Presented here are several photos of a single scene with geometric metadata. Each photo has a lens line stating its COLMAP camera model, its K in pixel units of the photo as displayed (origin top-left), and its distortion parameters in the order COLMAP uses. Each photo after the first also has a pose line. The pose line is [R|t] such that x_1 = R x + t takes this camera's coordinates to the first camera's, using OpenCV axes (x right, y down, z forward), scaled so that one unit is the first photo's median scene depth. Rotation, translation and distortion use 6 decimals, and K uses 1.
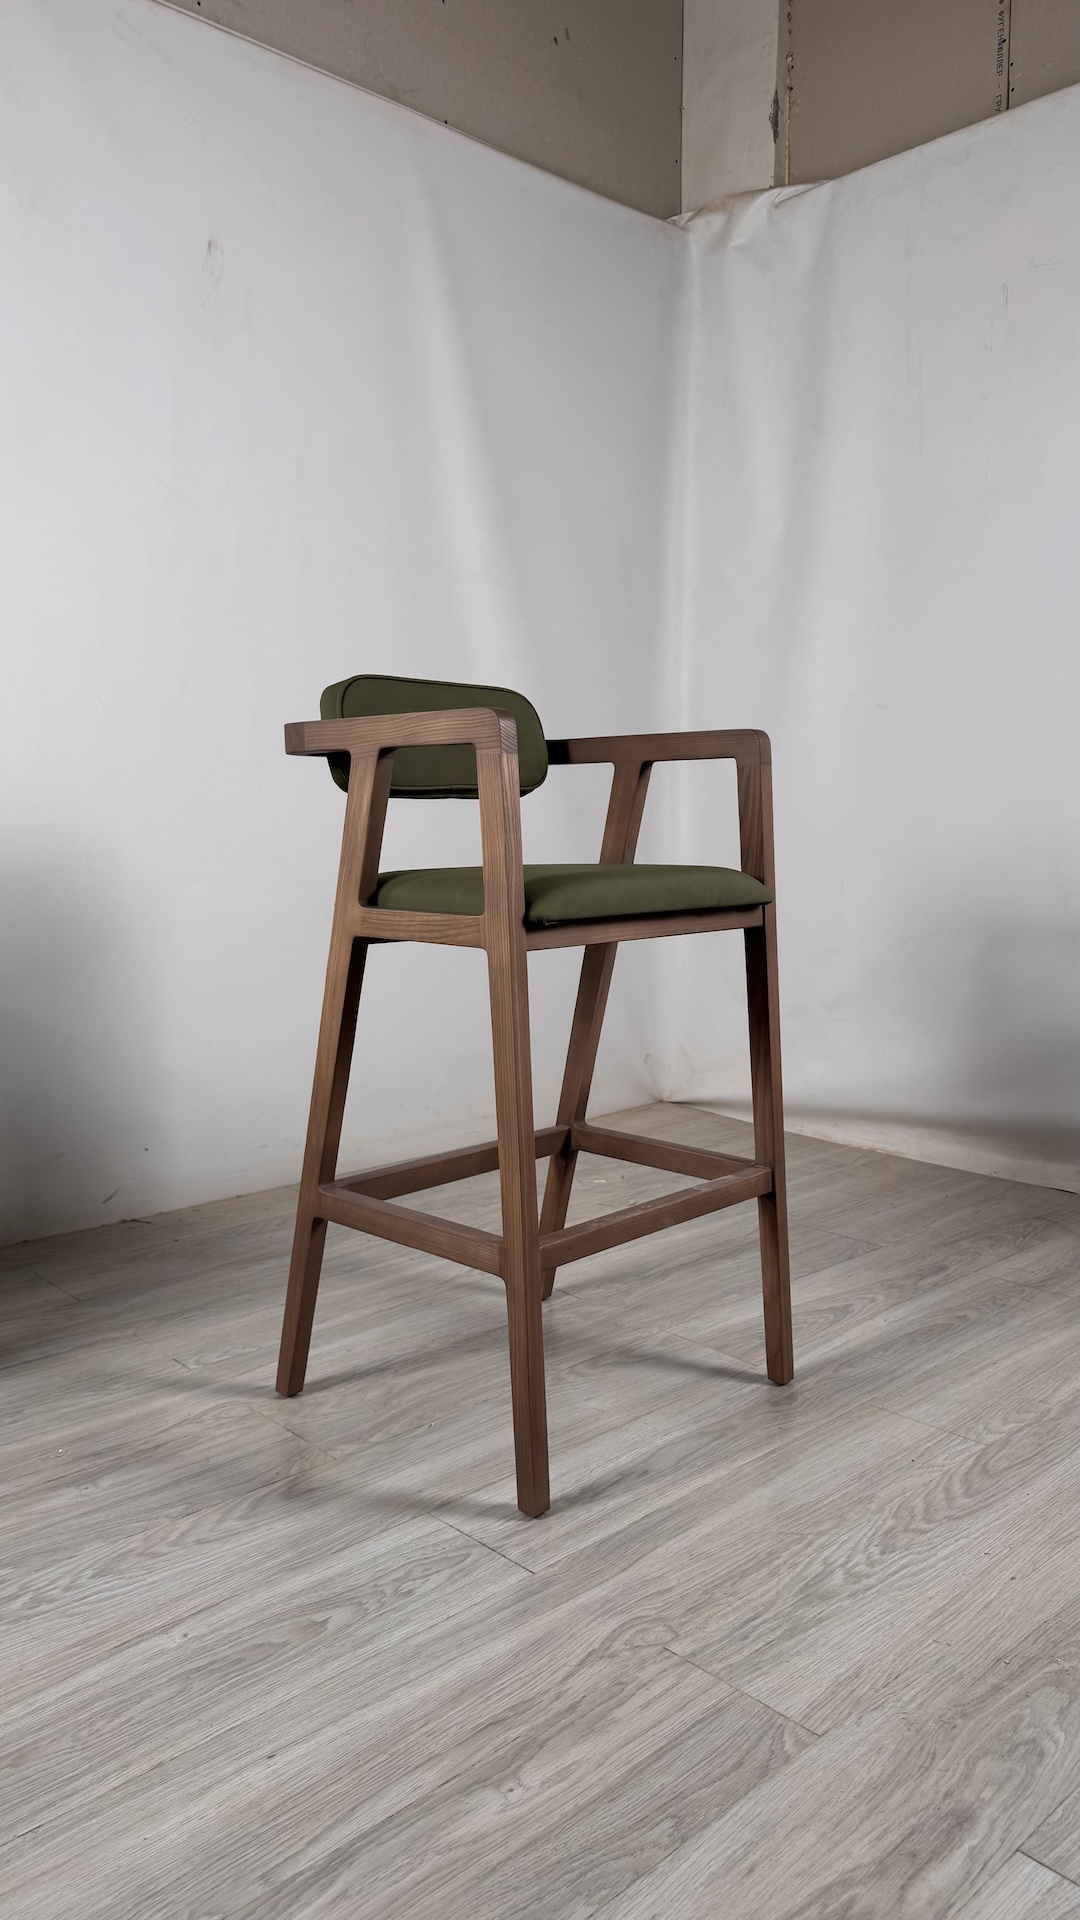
lens RADIAL K [[1407.3, 0, 531.1], [0, 1407.3, 945.2], [0, 0, 1]] dist [0.010400, -0.024927]
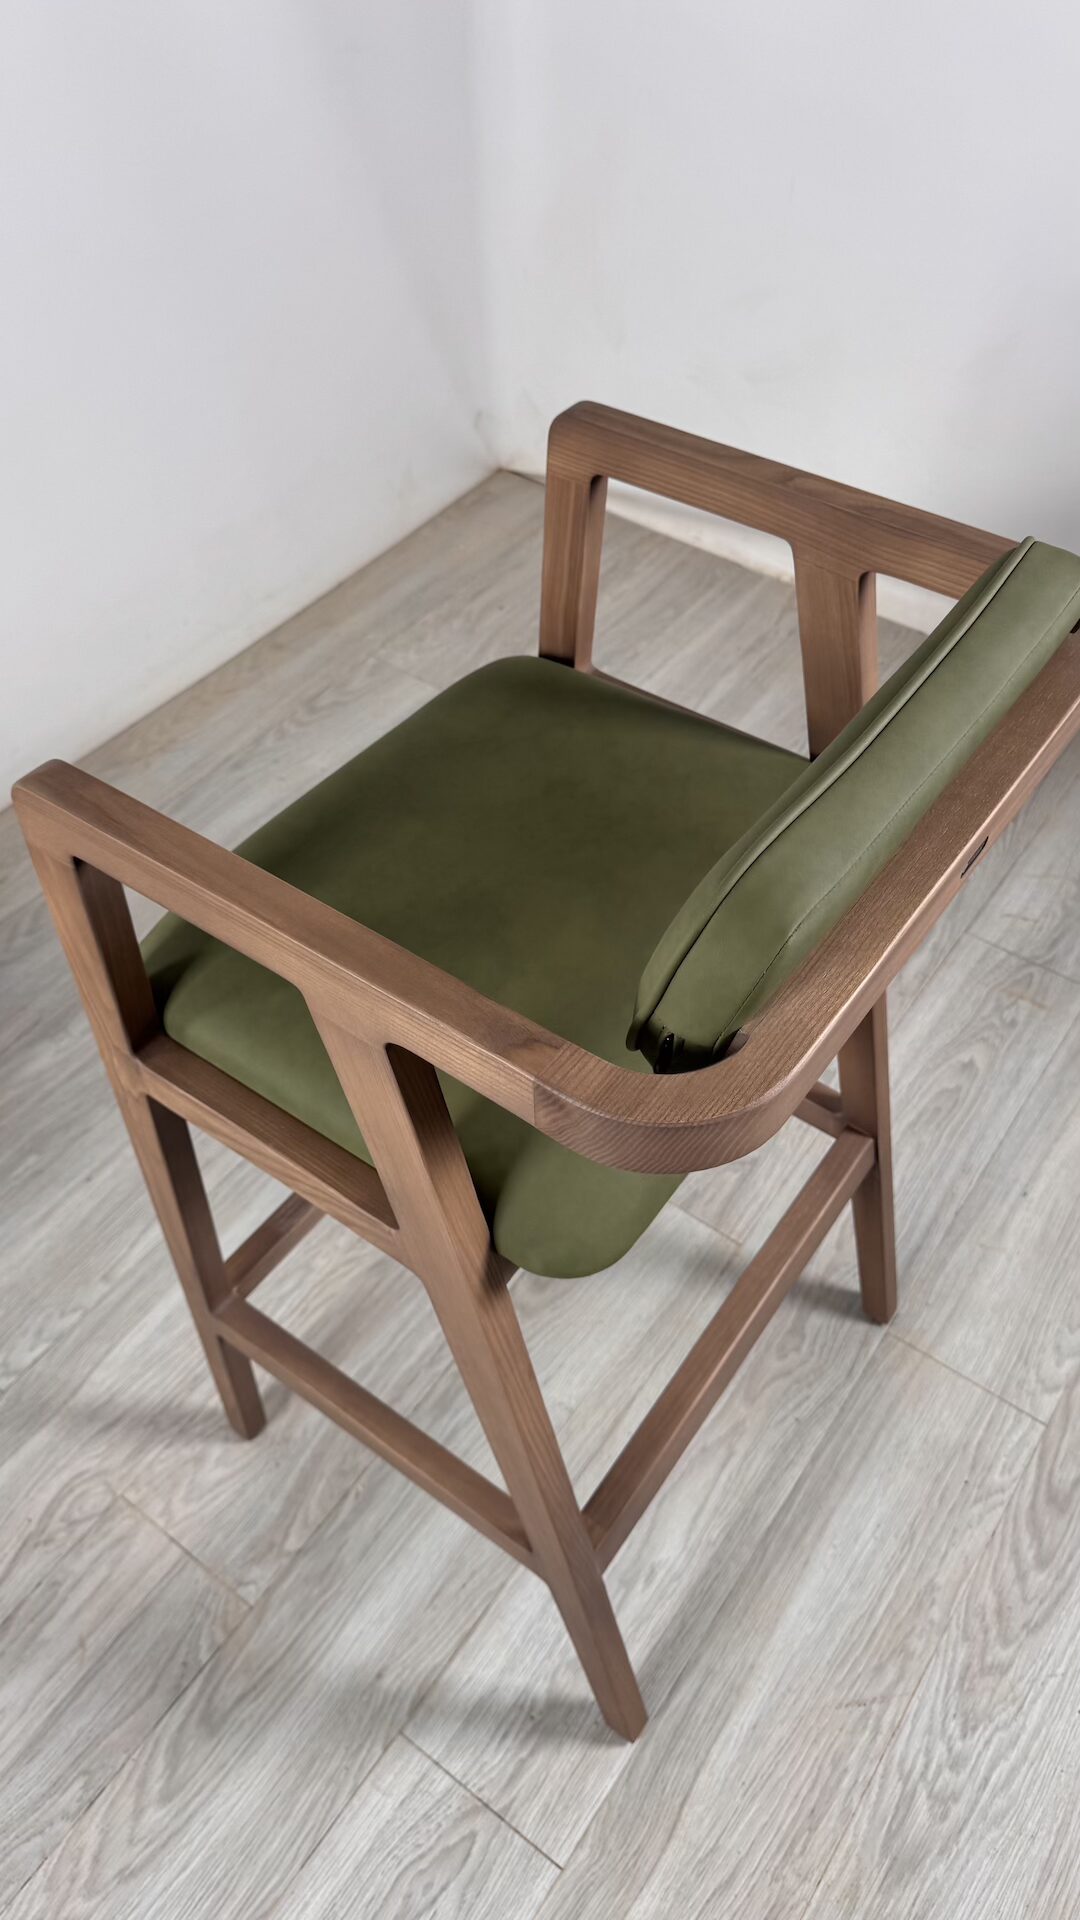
lens RADIAL K [[1391.5, 0, 544.3], [0, 1391.5, 953.0], [0, 0, 1]] dist [0.002917, -0.016609]
pose [[0.980157, -0.149944, 0.129647, -0.032894], [0.020684, 0.727853, 0.685421, -0.488802], [-0.197139, -0.669139, 0.716512, 0.789582]]
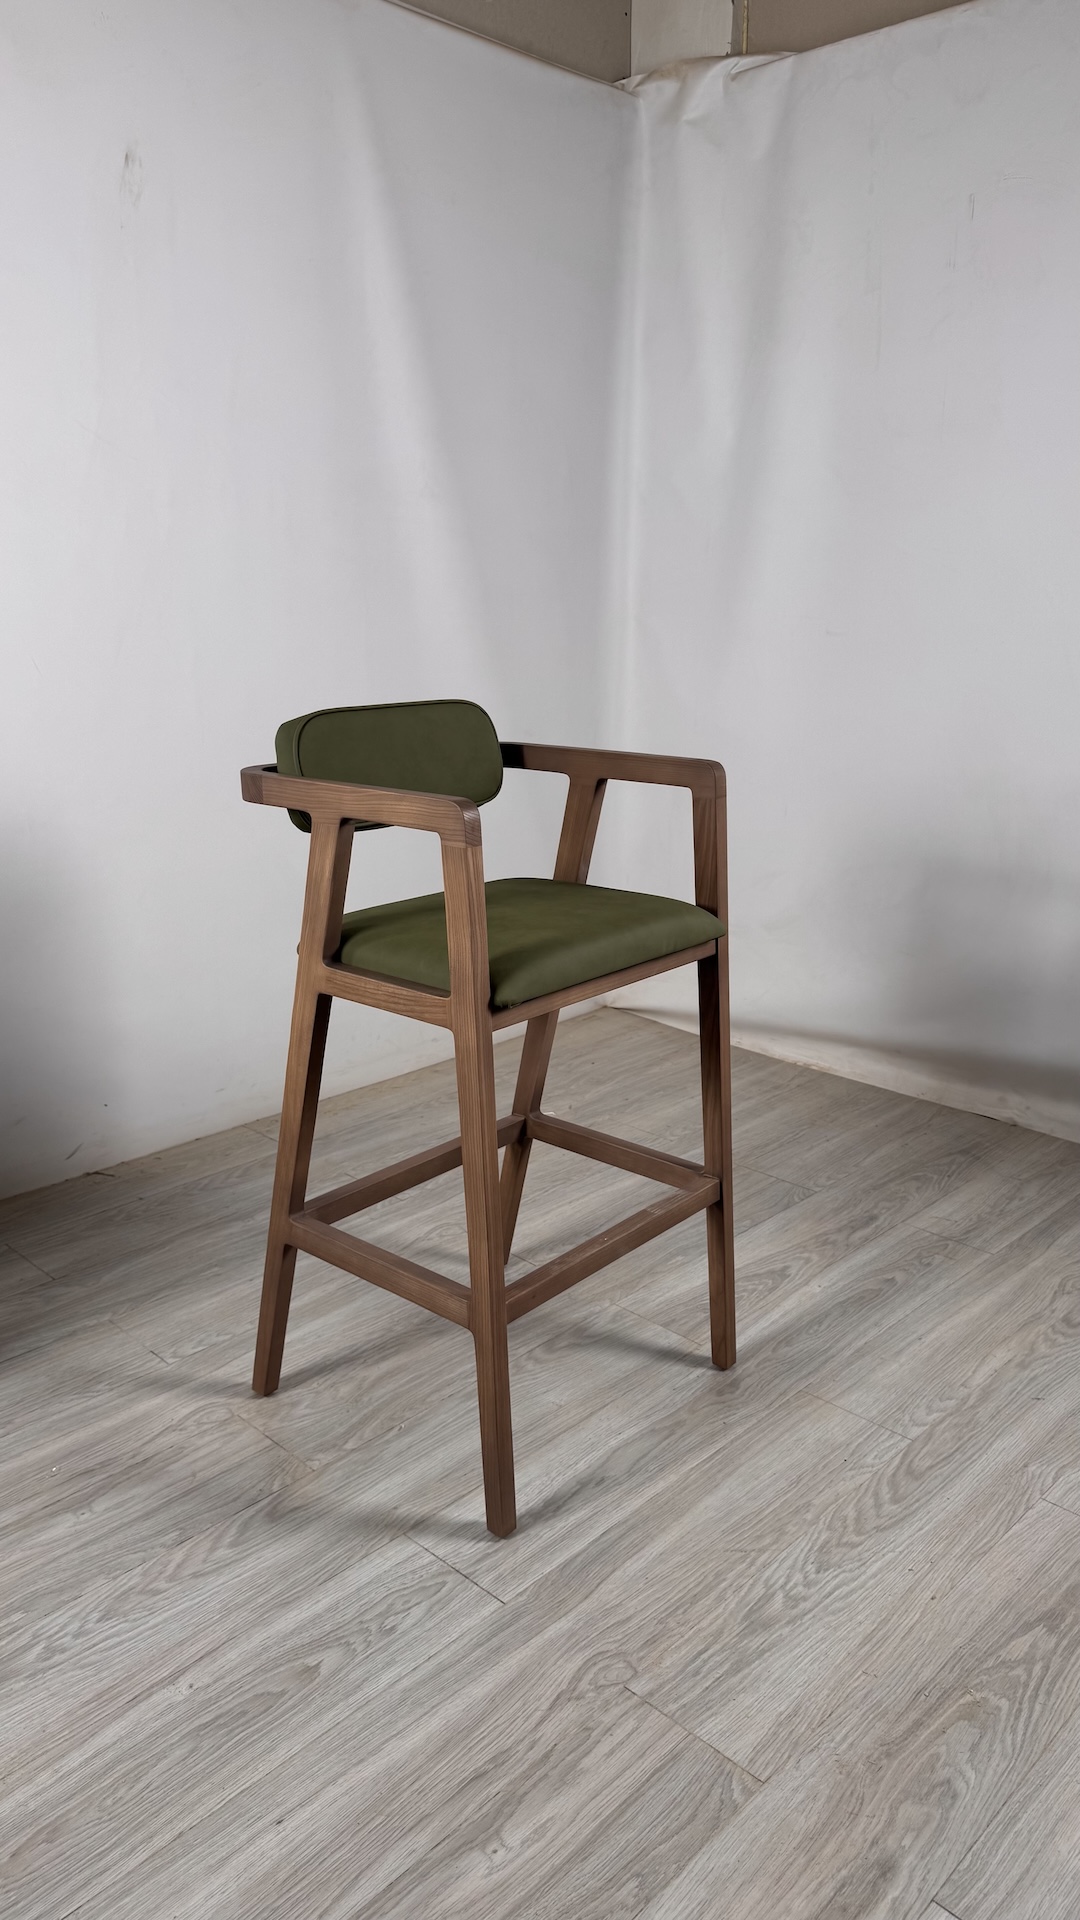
lens RADIAL K [[1407.3, 0, 531.1], [0, 1407.3, 945.2], [0, 0, 1]] dist [0.010400, -0.024927]
pose [[0.998768, -0.011373, 0.048299, -0.025023], [0.003564, 0.987306, 0.158790, -0.239502], [-0.049492, -0.158422, 0.986130, -0.005955]]
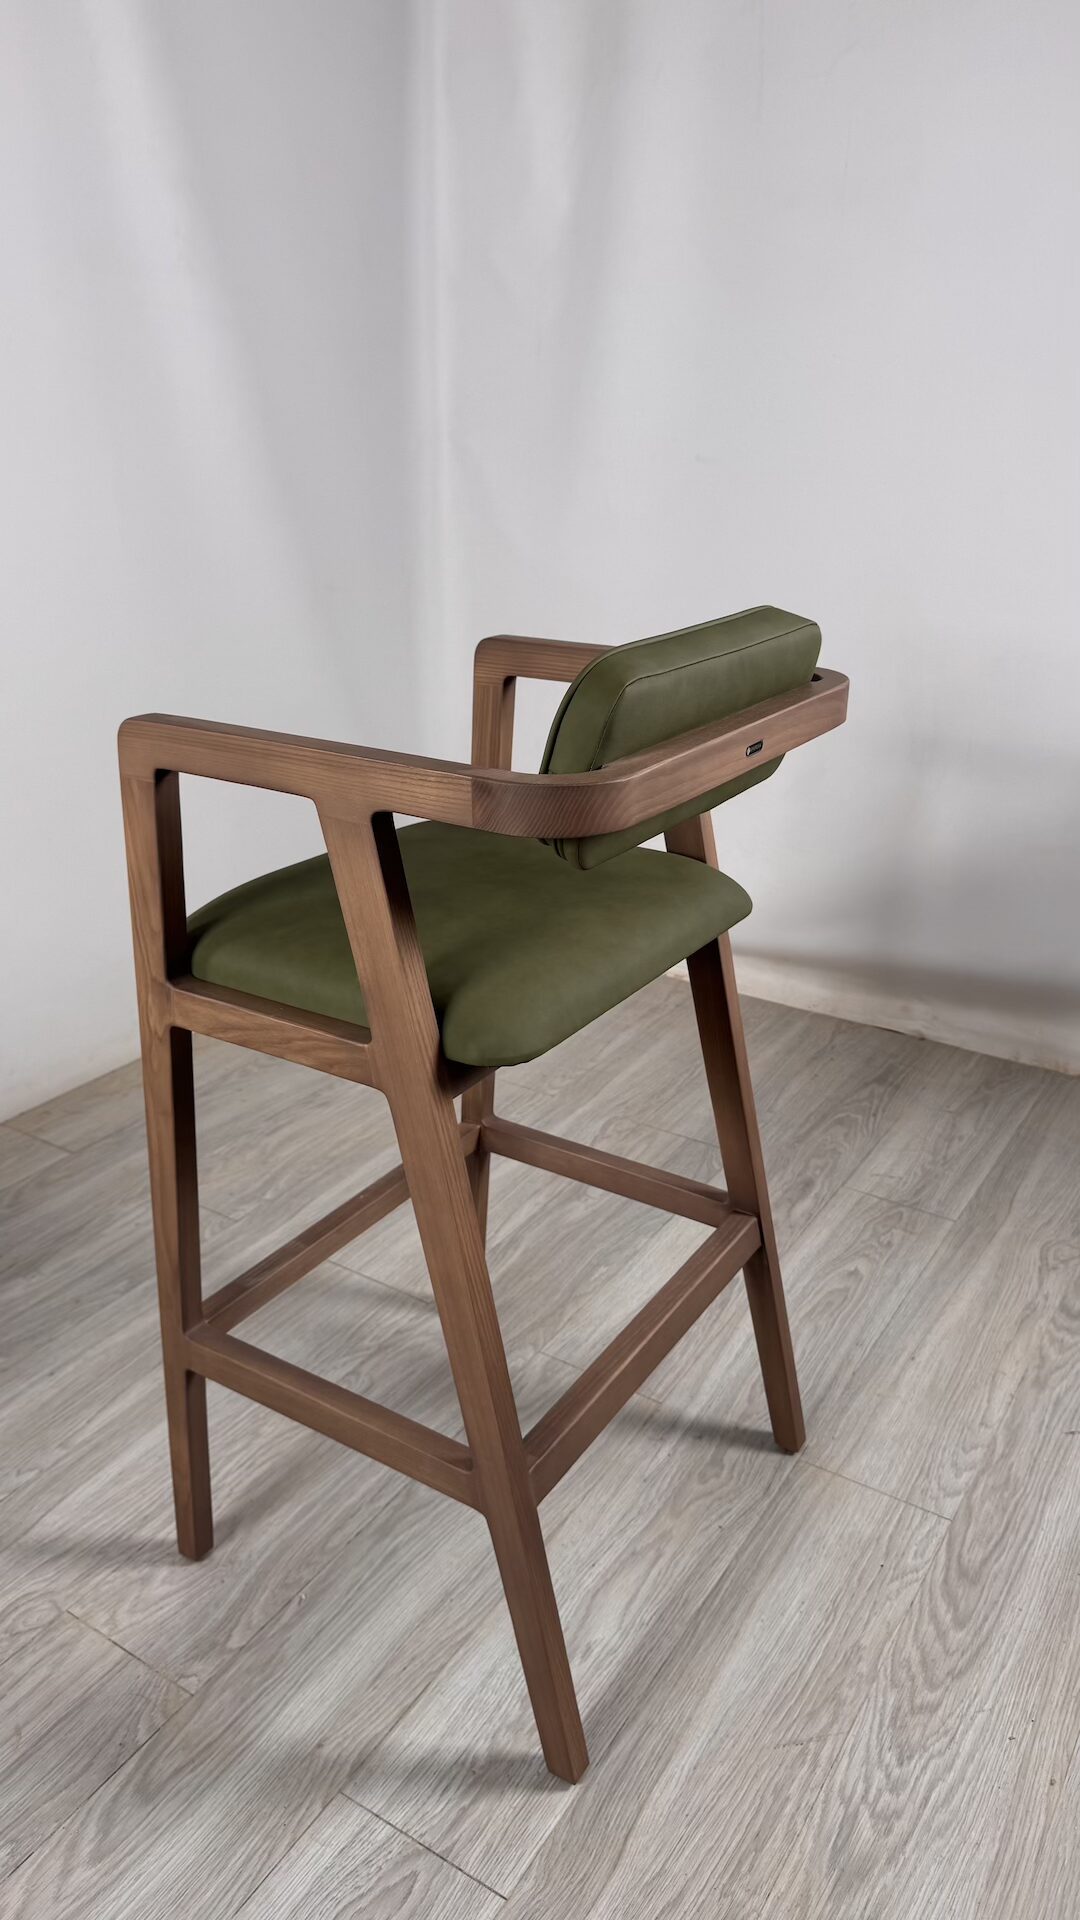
lens RADIAL K [[1404.1, 0, 545.4], [0, 1404.1, 949.1], [0, 0, 1]] dist [-0.003242, -0.010537]
pose [[0.967188, -0.087042, 0.238686, -0.118459], [0.015456, 0.957899, 0.286689, -0.289058], [-0.253591, -0.273593, 0.927814, 0.418350]]
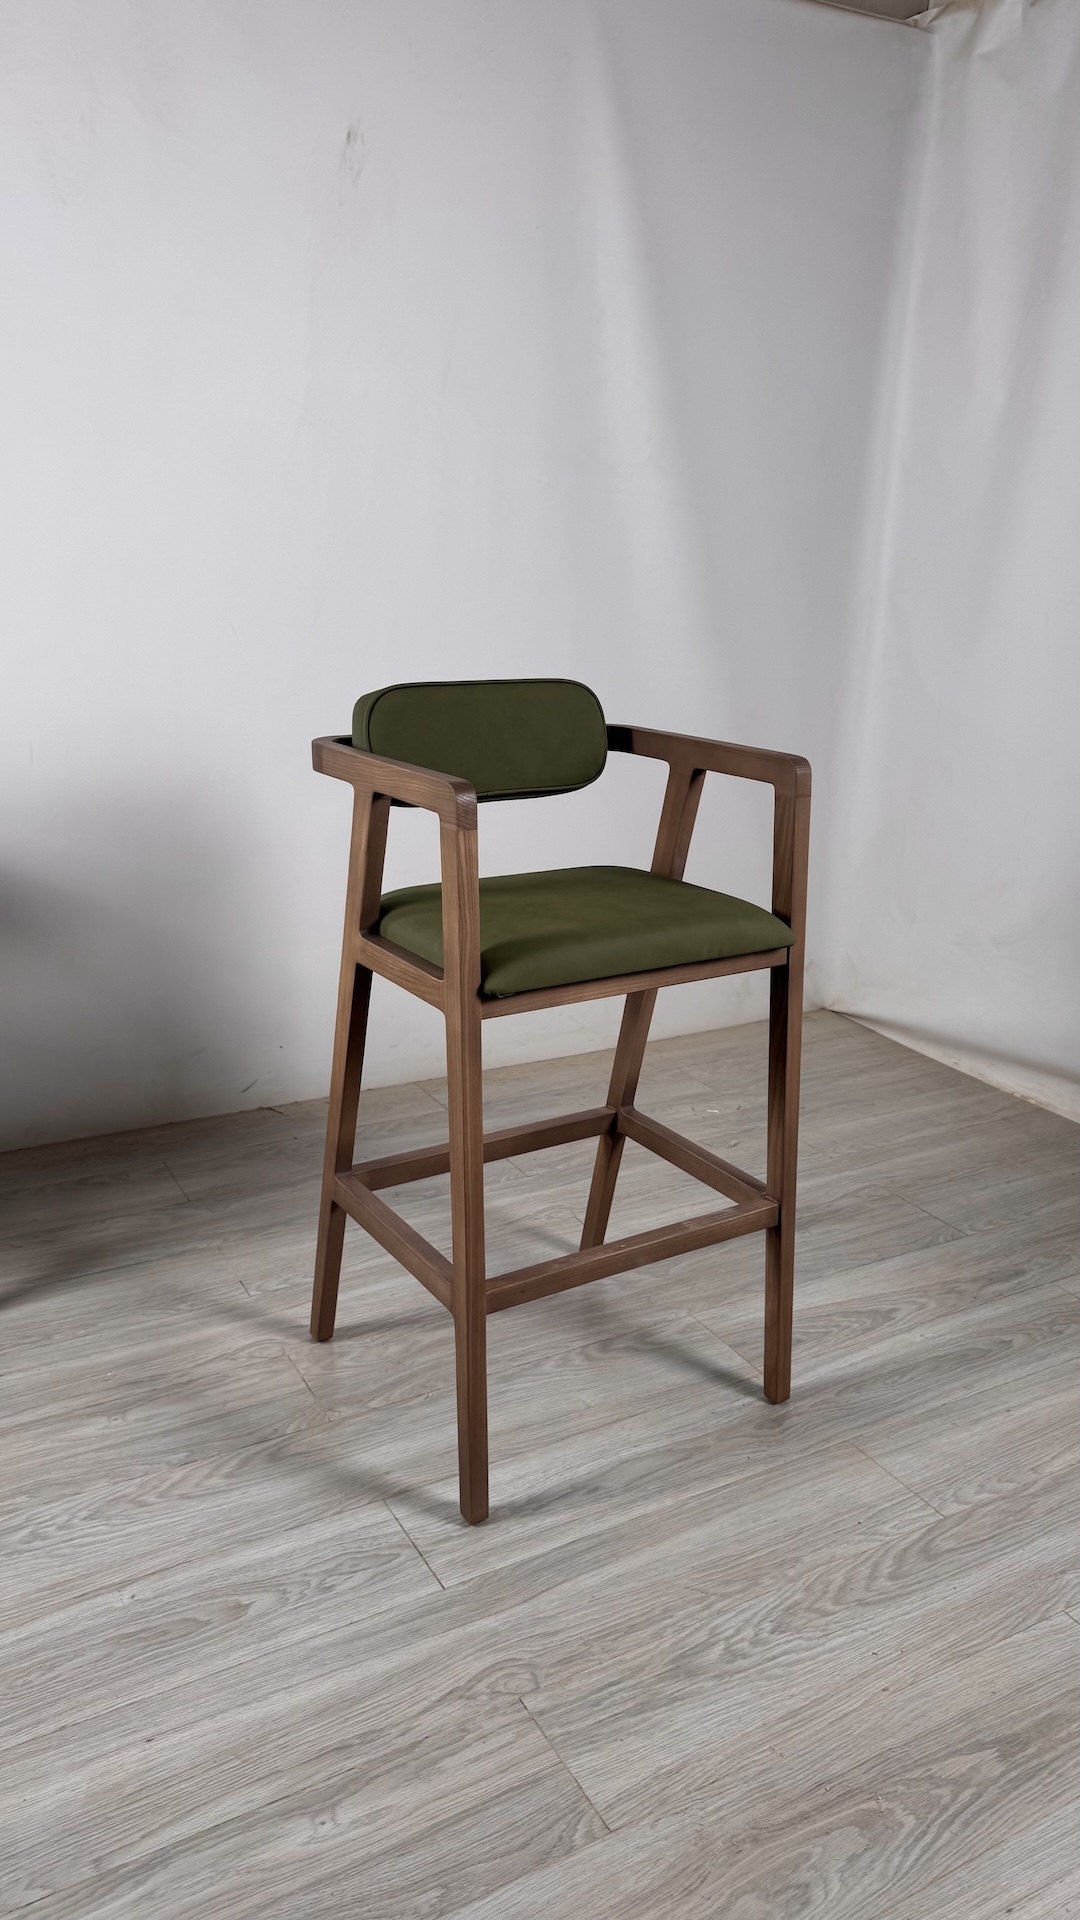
lens RADIAL K [[1405.2, 0, 510.1], [0, 1405.2, 954.8], [0, 0, 1]] dist [0.005089, -0.014411]
pose [[0.967552, 0.088518, -0.236659, 0.270277], [-0.042996, 0.980646, 0.191012, -0.254554], [0.248986, -0.174639, 0.952632, 0.052715]]
